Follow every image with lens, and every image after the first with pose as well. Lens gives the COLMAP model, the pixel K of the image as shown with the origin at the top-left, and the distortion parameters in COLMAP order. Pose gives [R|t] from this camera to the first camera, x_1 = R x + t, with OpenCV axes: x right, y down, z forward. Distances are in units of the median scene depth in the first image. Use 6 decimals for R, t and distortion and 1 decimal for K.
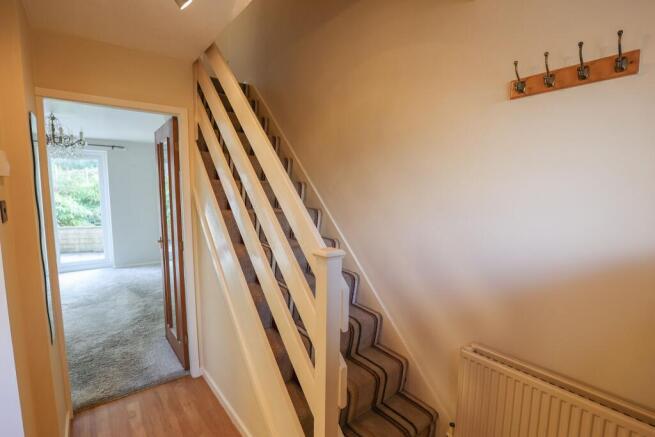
lens RADIAL K [[313.3, 0, 329.4], [0, 313.3, 221.7], [0, 0, 1]] dist [-0.039845, 0.008095]
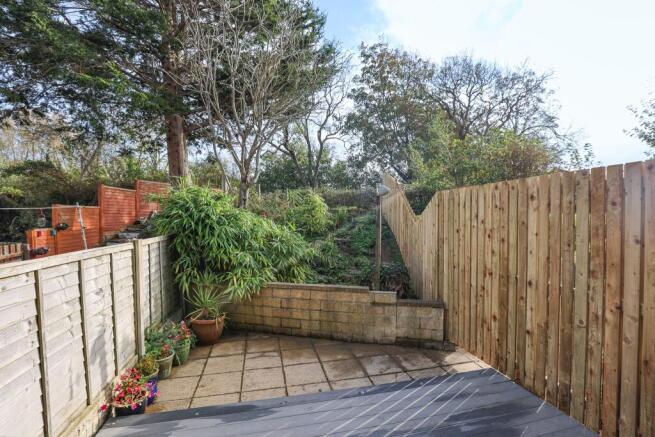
lens RADIAL K [[297.8, 0, 331.0], [0, 297.8, 222.9], [0, 0, 1]] dist [-0.038273, 0.007858]
pose [[0.905447, -0.000635, -0.424459, -0.579737], [-0.035729, 0.996336, -0.077708, -0.047719], [0.422953, 0.085526, 0.902106, 0.565673]]
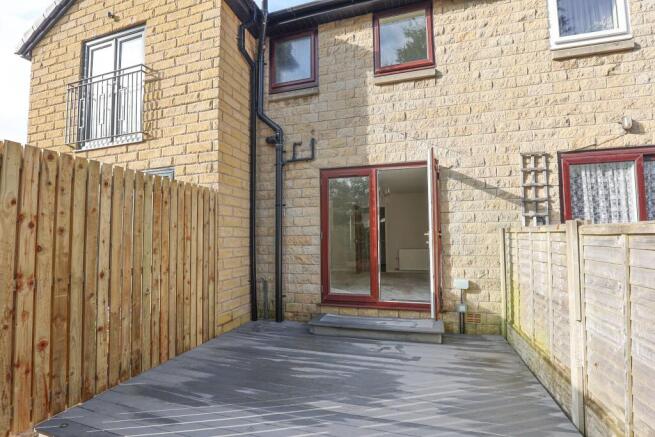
lens RADIAL K [[304.7, 0, 327.5], [0, 304.7, 223.3], [0, 0, 1]] dist [-0.039425, 0.007646]
pose [[-0.570109, 0.043853, 0.820398, -0.876322], [0.090913, 0.995809, 0.009947, -0.048920], [-0.816523, 0.080256, -0.571707, 0.905363]]
